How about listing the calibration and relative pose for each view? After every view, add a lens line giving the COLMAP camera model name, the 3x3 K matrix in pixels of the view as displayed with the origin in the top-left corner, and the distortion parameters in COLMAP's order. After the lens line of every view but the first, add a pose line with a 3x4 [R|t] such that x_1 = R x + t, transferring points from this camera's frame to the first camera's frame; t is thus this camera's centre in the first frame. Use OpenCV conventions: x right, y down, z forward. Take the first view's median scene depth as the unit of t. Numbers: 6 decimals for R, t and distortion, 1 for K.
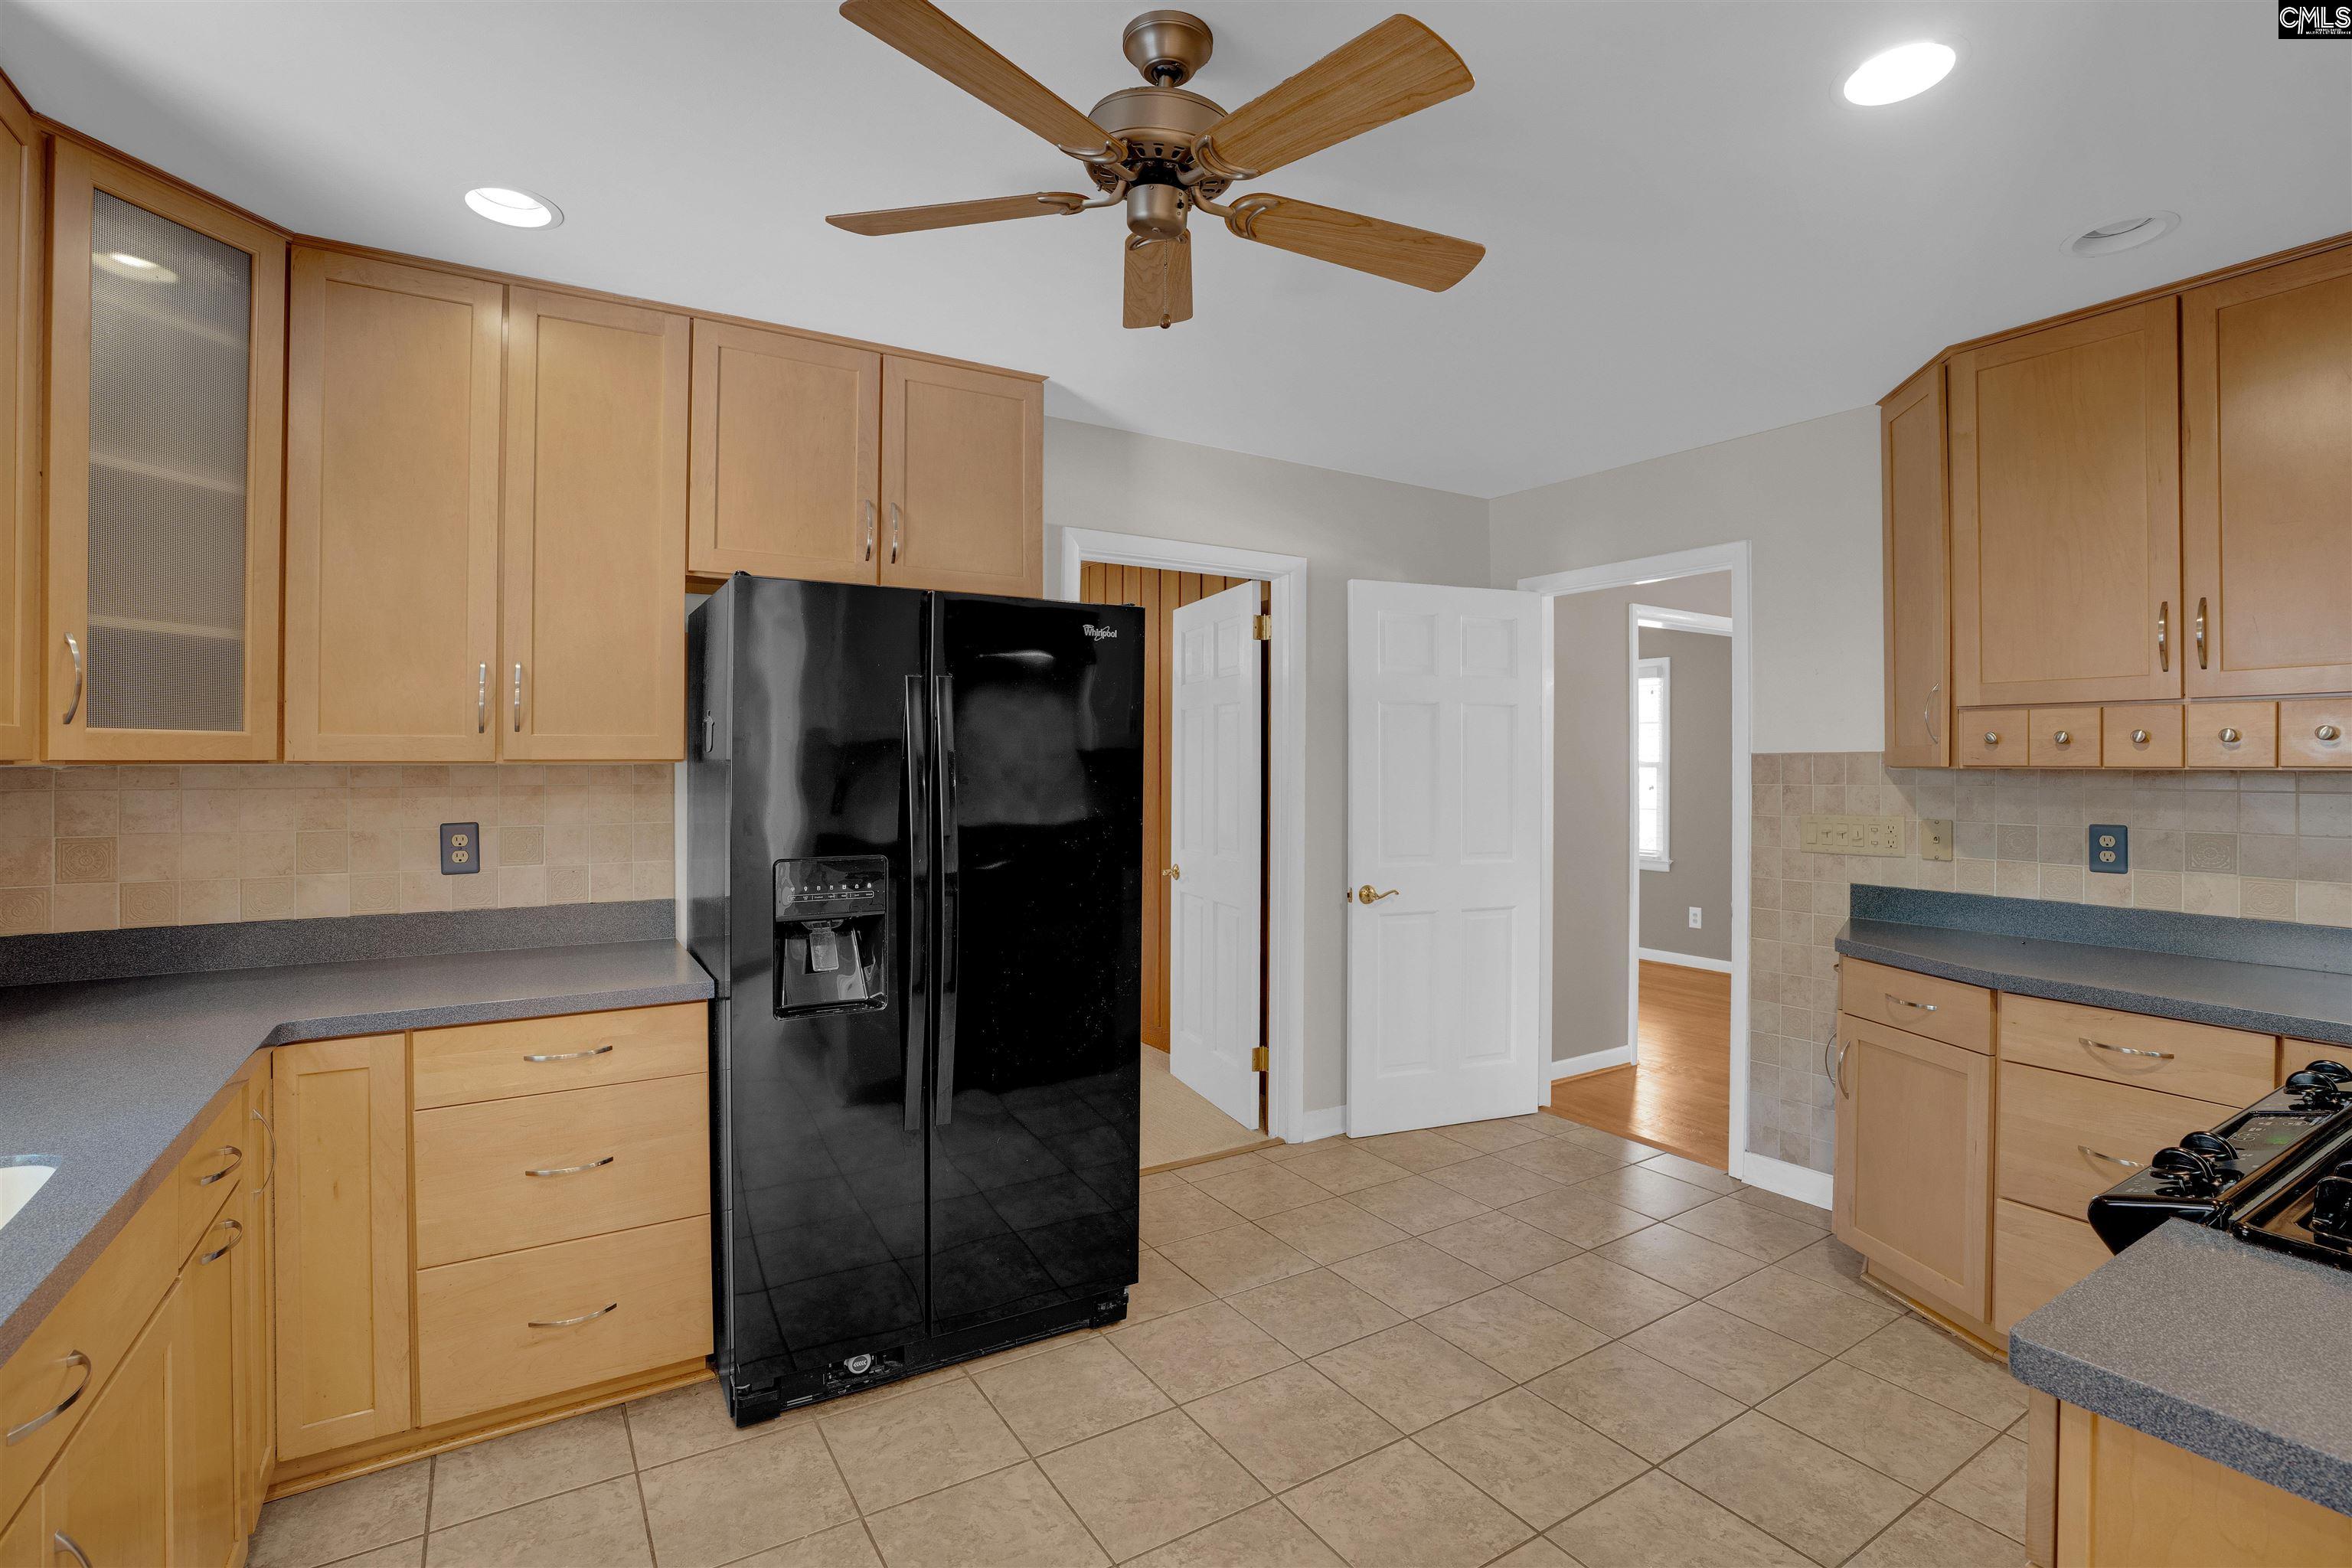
lens RADIAL K [[1089.3, 0, 1207.6], [0, 1089.3, 744.0], [0, 0, 1]] dist [-0.047148, 0.012924]
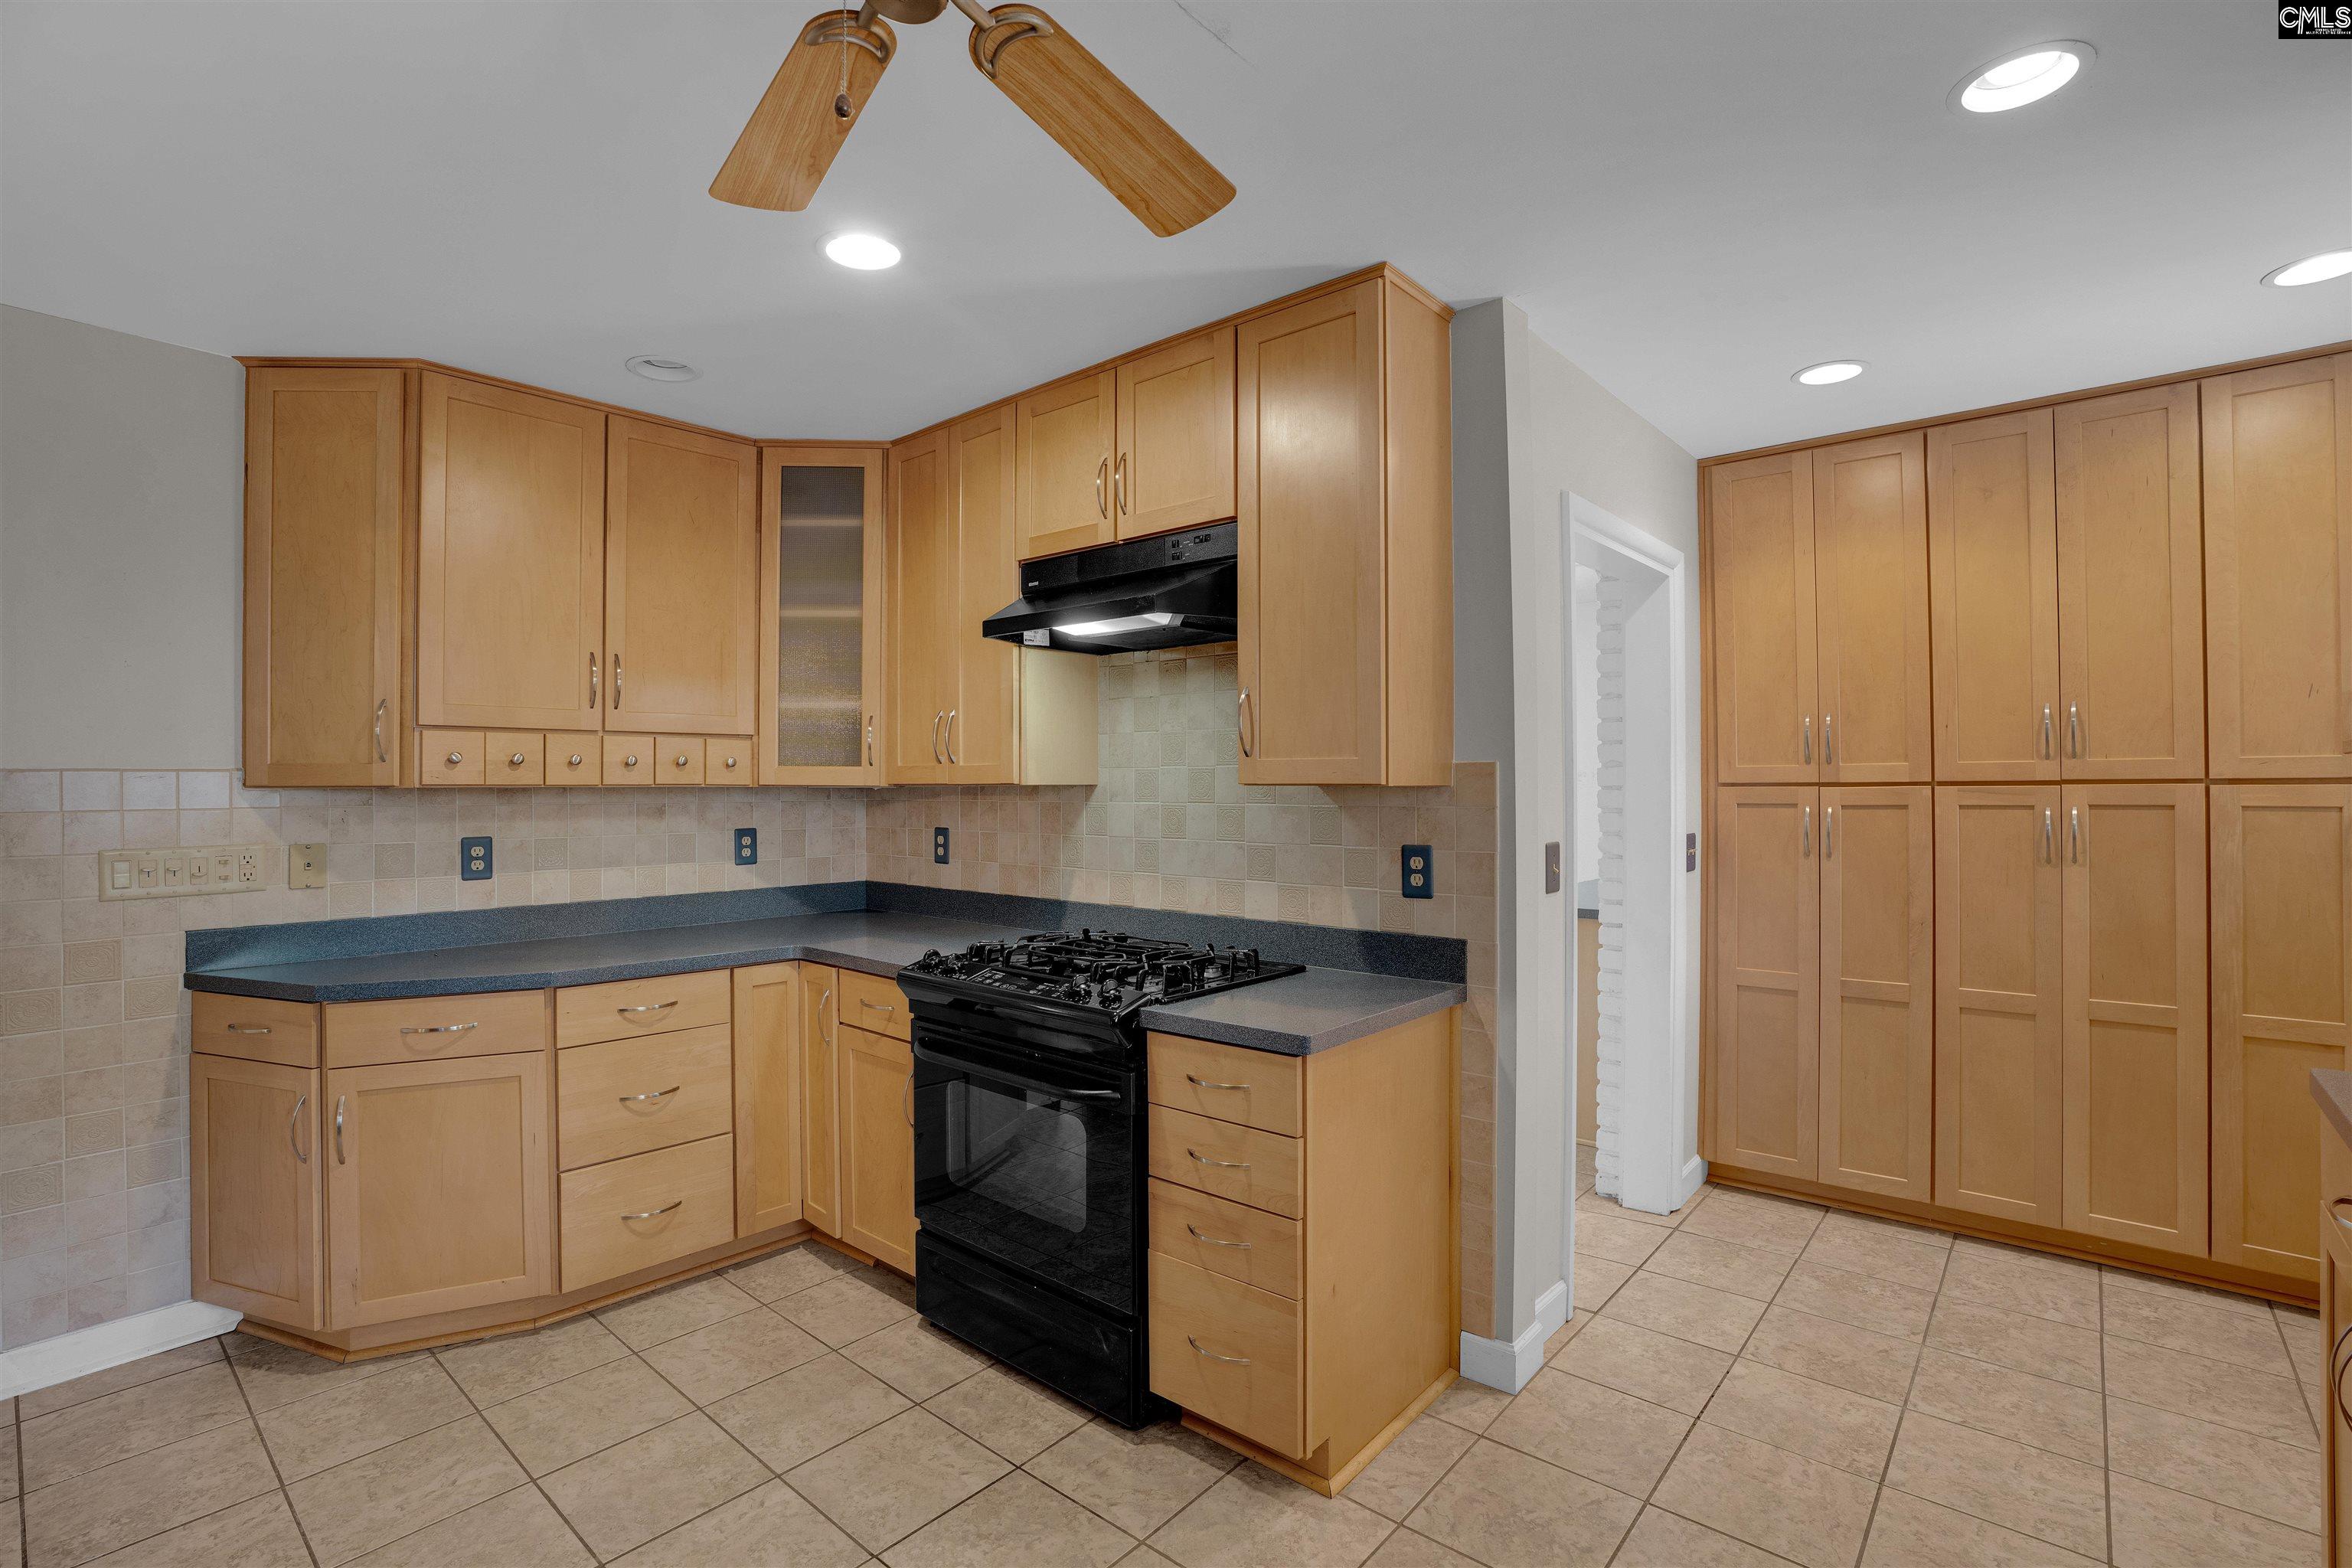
lens RADIAL K [[1089.3, 0, 1170.6], [0, 1089.3, 773.2], [0, 0, 1]] dist [-0.047148, 0.012924]
pose [[-0.282002, 0.006606, 0.959391, -0.447099], [-0.018076, 0.999762, -0.012197, 0.009679], [-0.959243, -0.020782, -0.281816, 0.624744]]
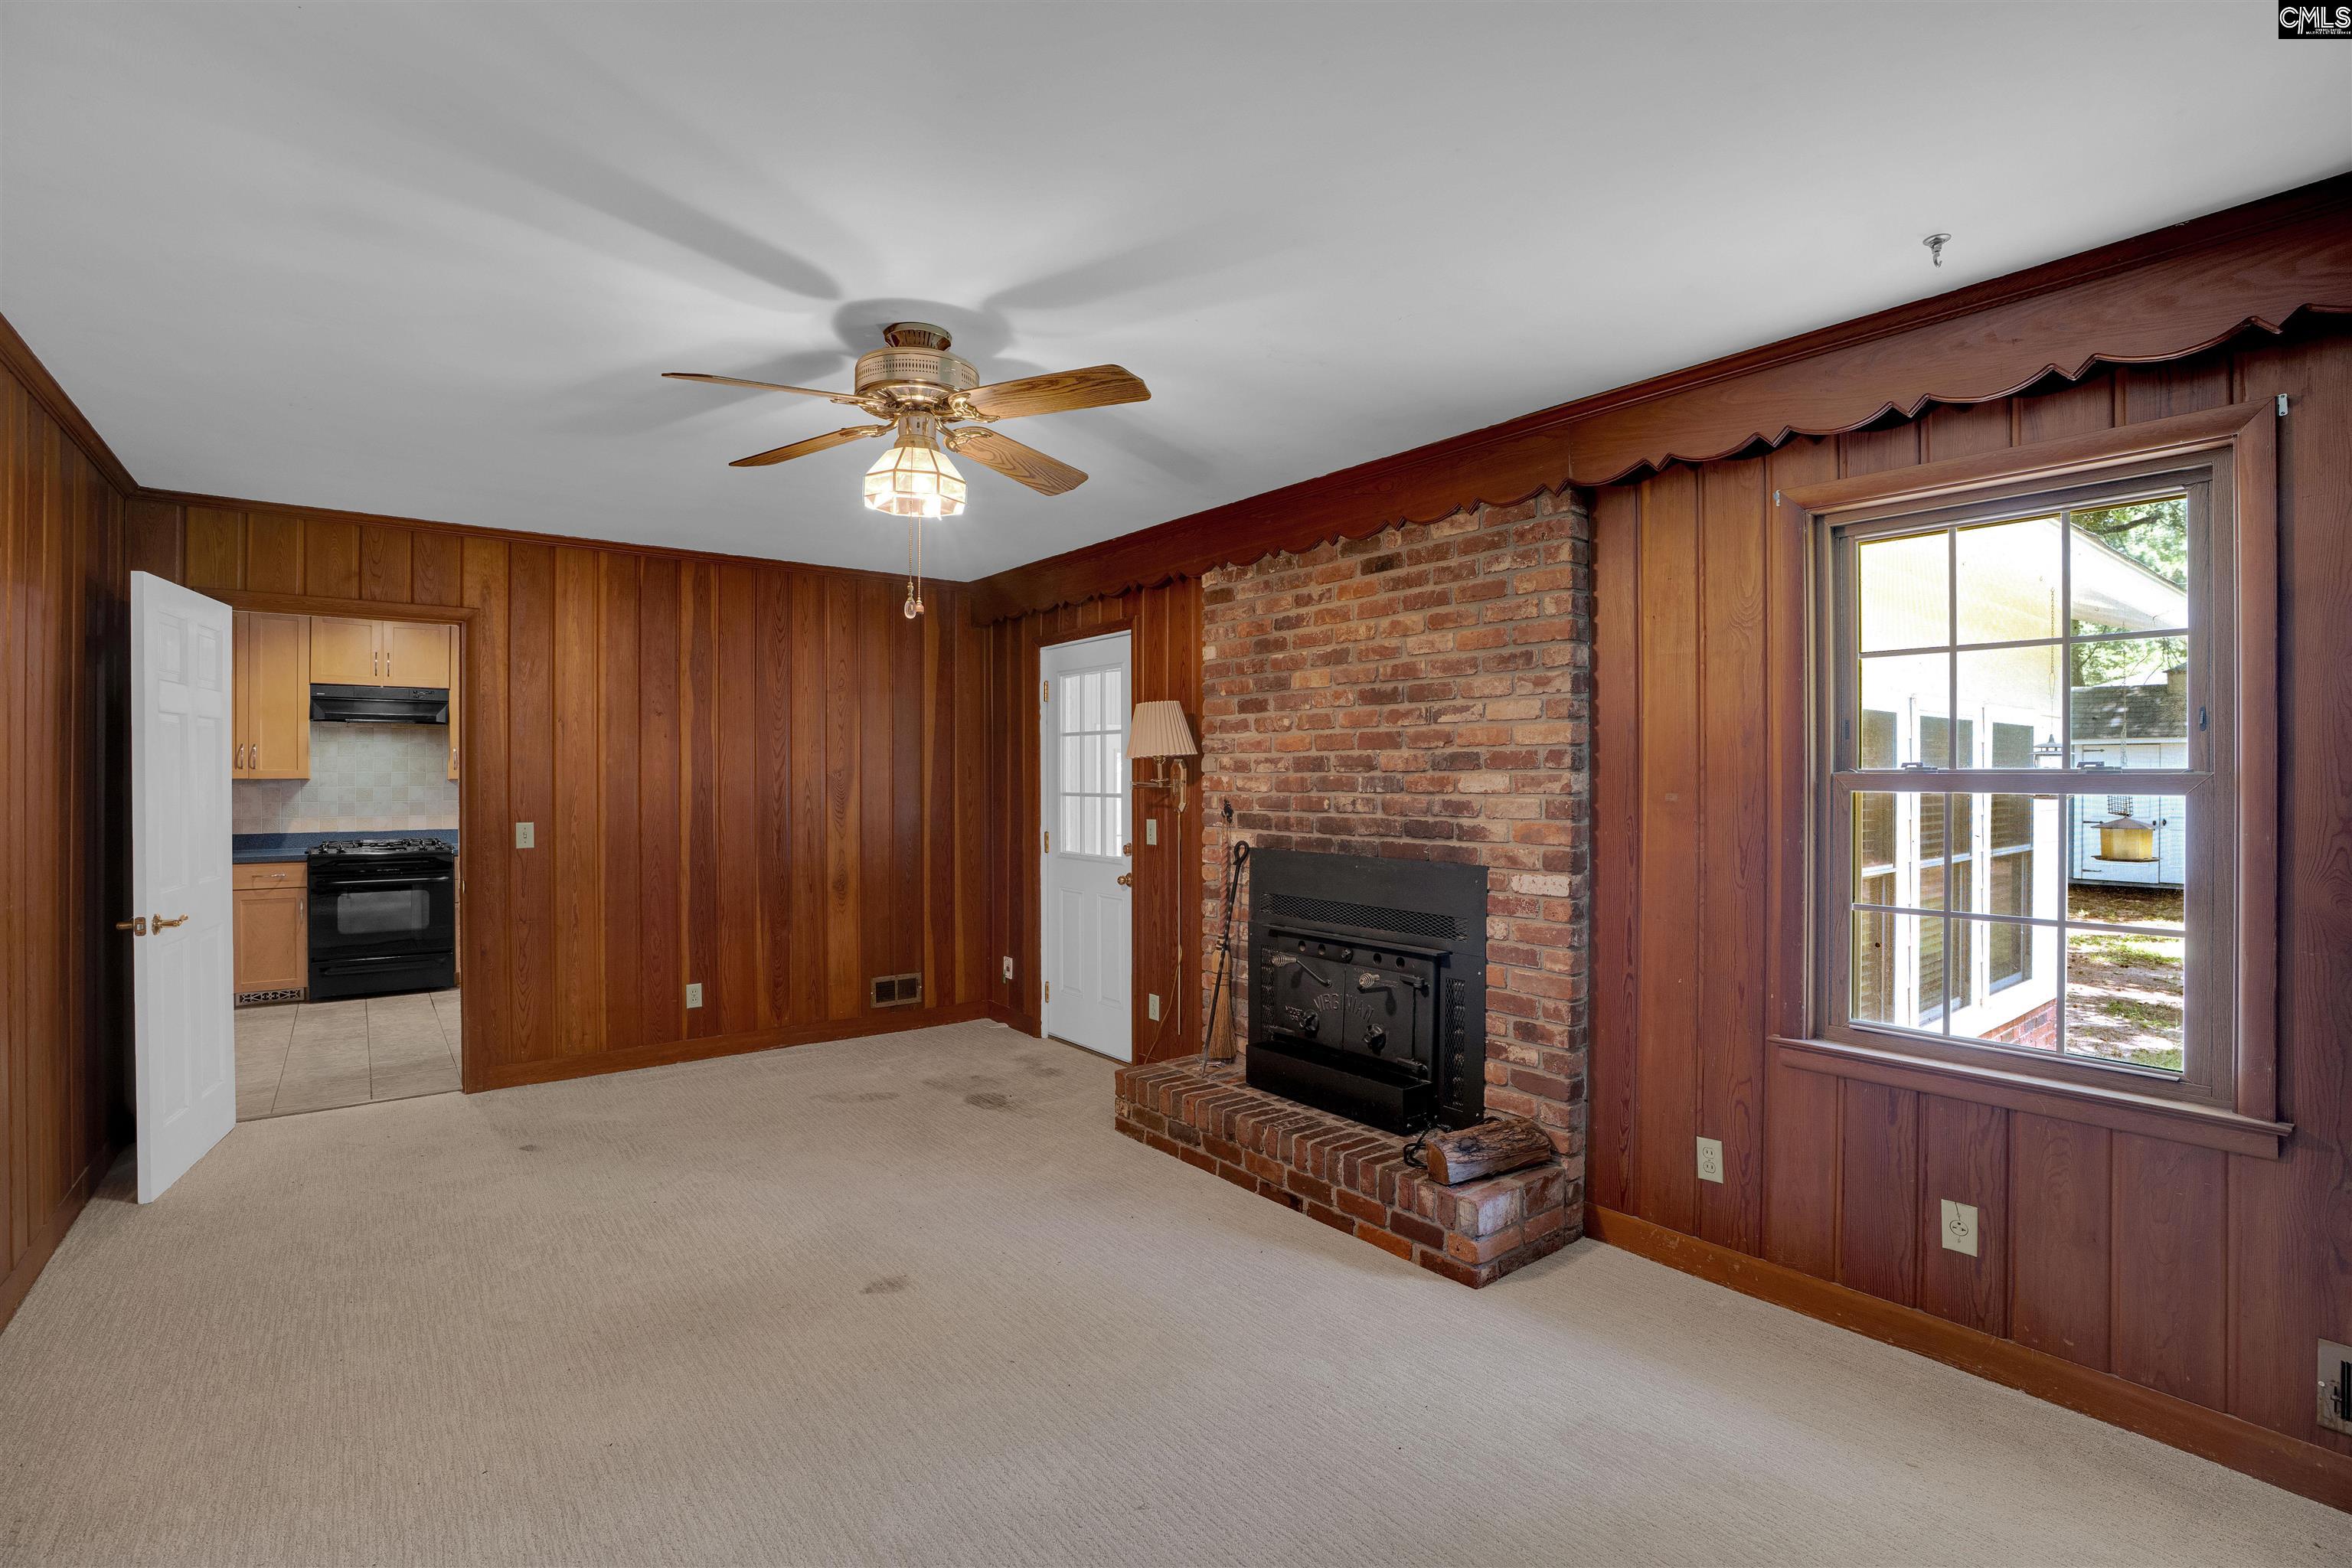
lens RADIAL K [[1089.3, 0, 1171.3], [0, 1089.3, 776.6], [0, 0, 1]] dist [-0.047148, 0.012924]
pose [[-0.995434, -0.005688, -0.095278, -1.397654], [-0.003611, 0.999752, -0.021959, 0.068989], [0.095380, -0.021515, -0.995208, 4.140011]]
